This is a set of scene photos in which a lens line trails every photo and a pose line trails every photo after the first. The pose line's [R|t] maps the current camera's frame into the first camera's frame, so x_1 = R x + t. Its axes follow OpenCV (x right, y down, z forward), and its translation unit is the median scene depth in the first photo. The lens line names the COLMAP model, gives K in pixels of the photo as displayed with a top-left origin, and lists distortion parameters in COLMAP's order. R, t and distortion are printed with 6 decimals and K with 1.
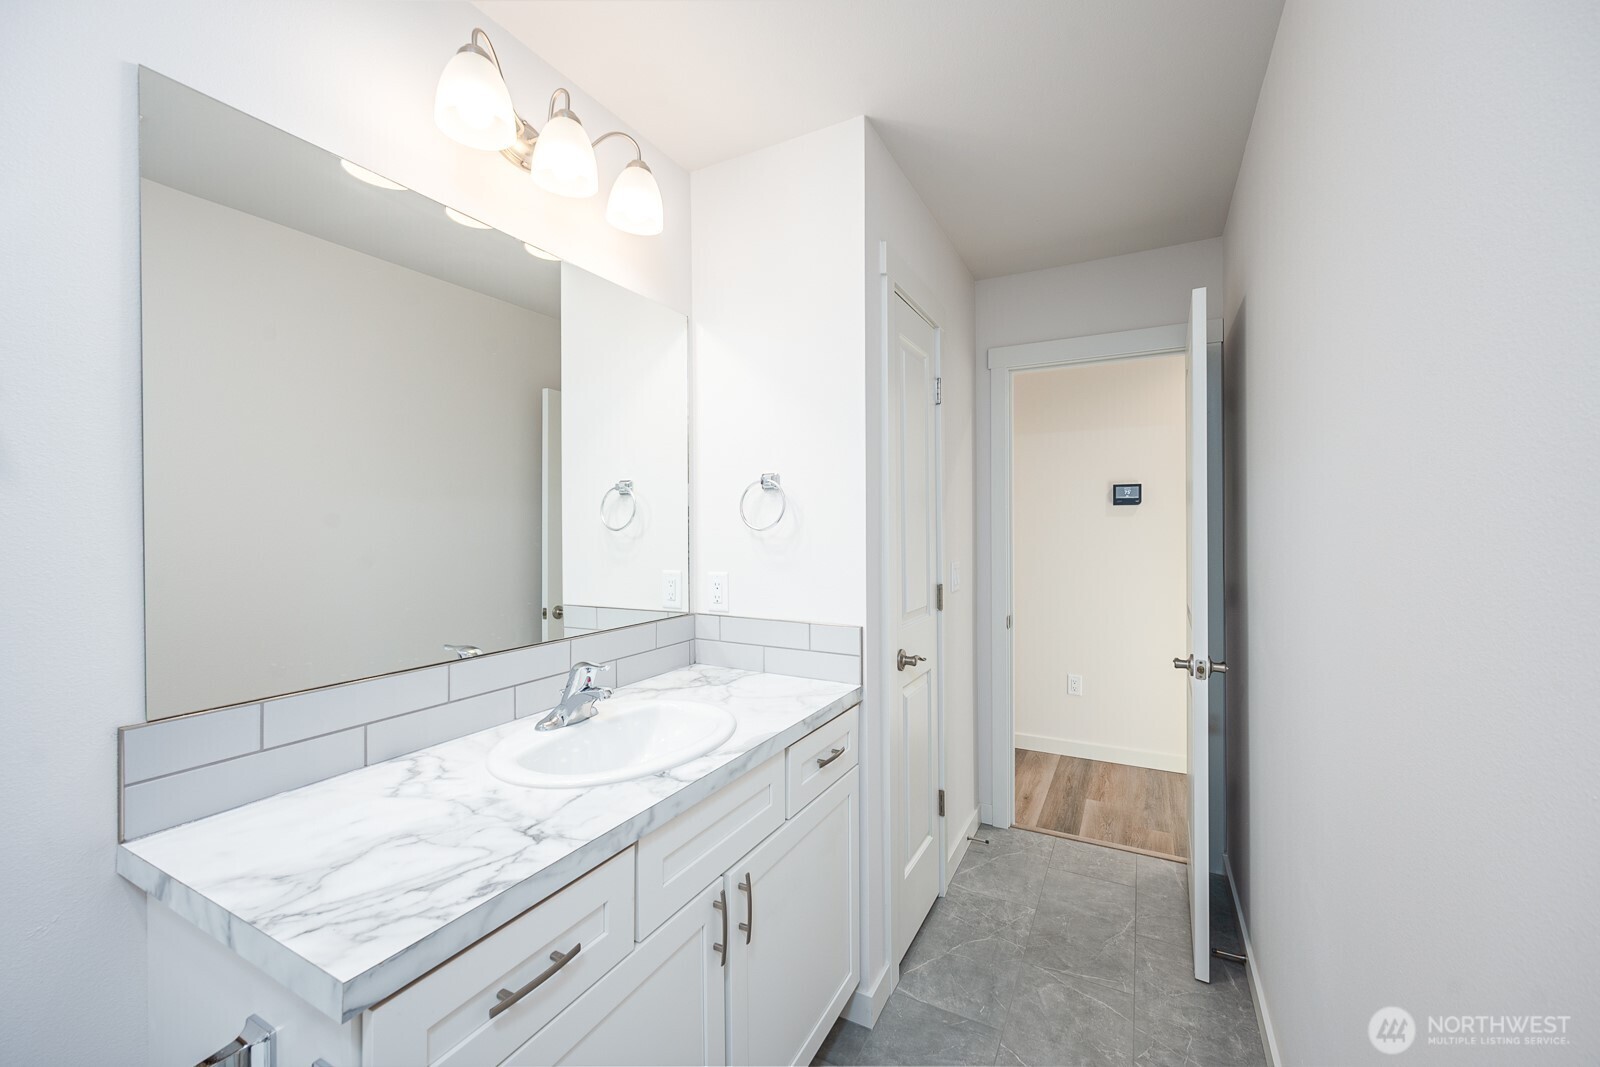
lens RADIAL K [[636.9, 0, 803.0], [0, 636.9, 523.0], [0, 0, 1]] dist [-0.000704, -0.000083]
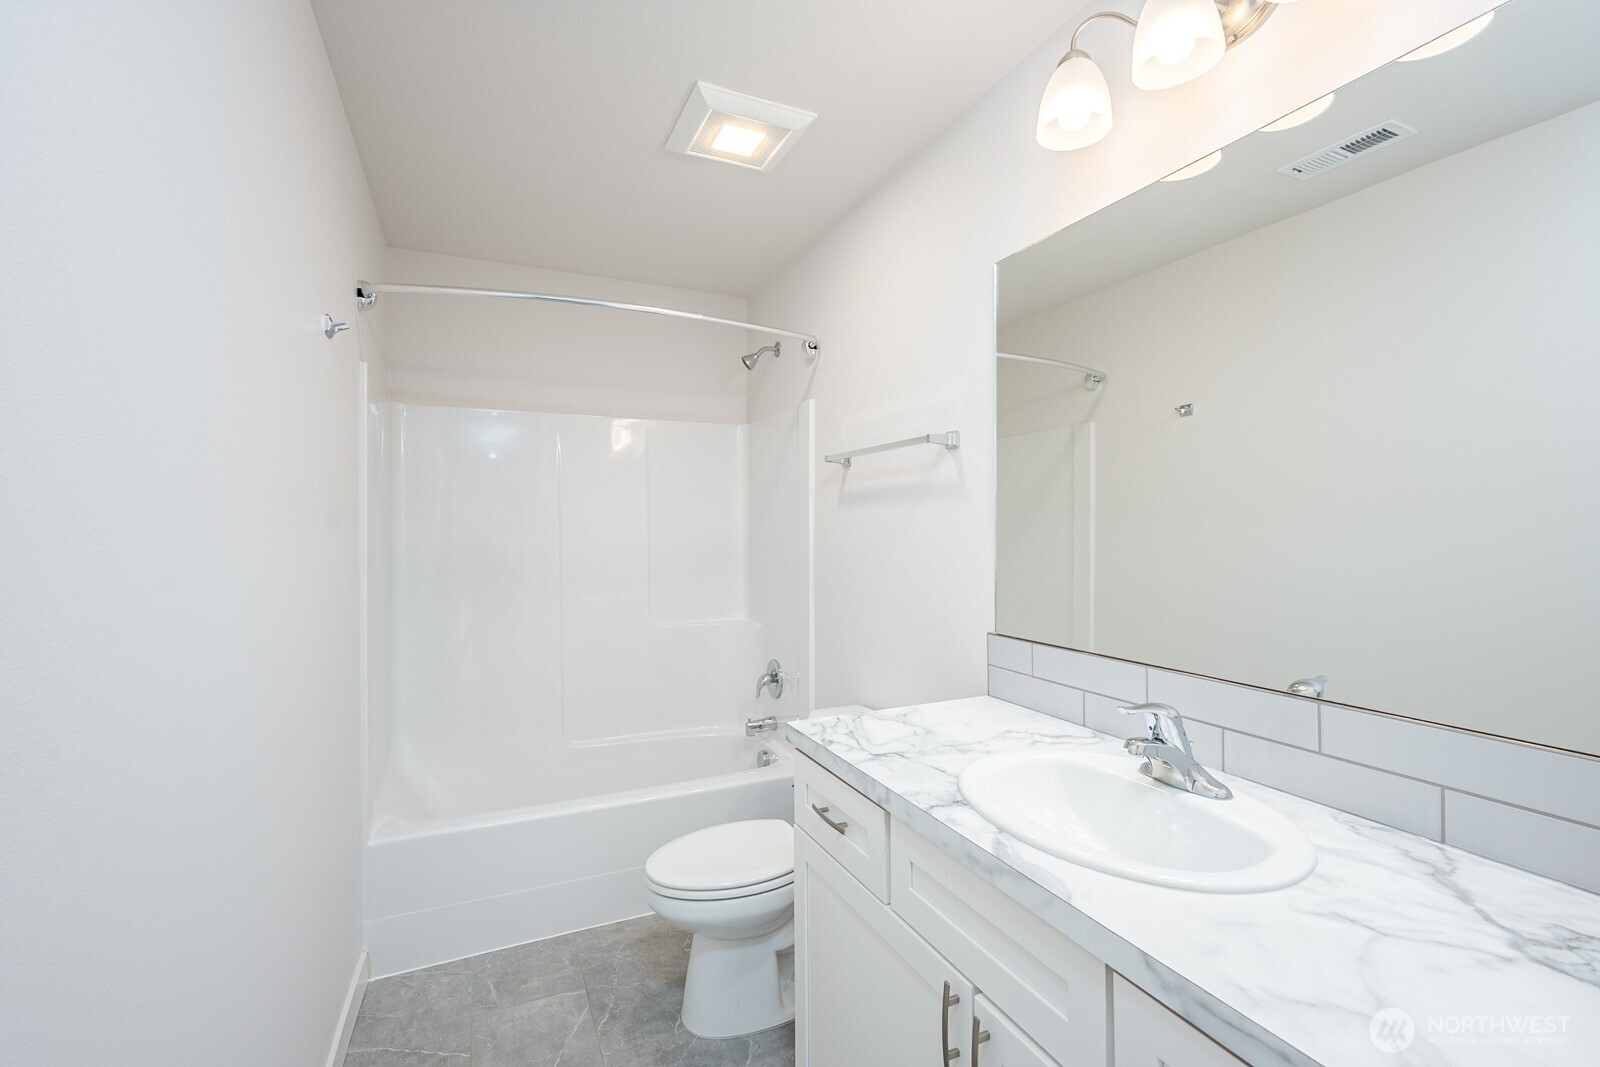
lens RADIAL K [[711.5, 0, 796.2], [0, 711.5, 526.5], [0, 0, 1]] dist [-0.000460, -0.000155]
pose [[-0.614075, 0.009358, -0.789192, 0.774511], [0.011468, 0.999930, 0.002934, 0.000635], [0.789165, -0.007249, -0.614139, 1.572115]]
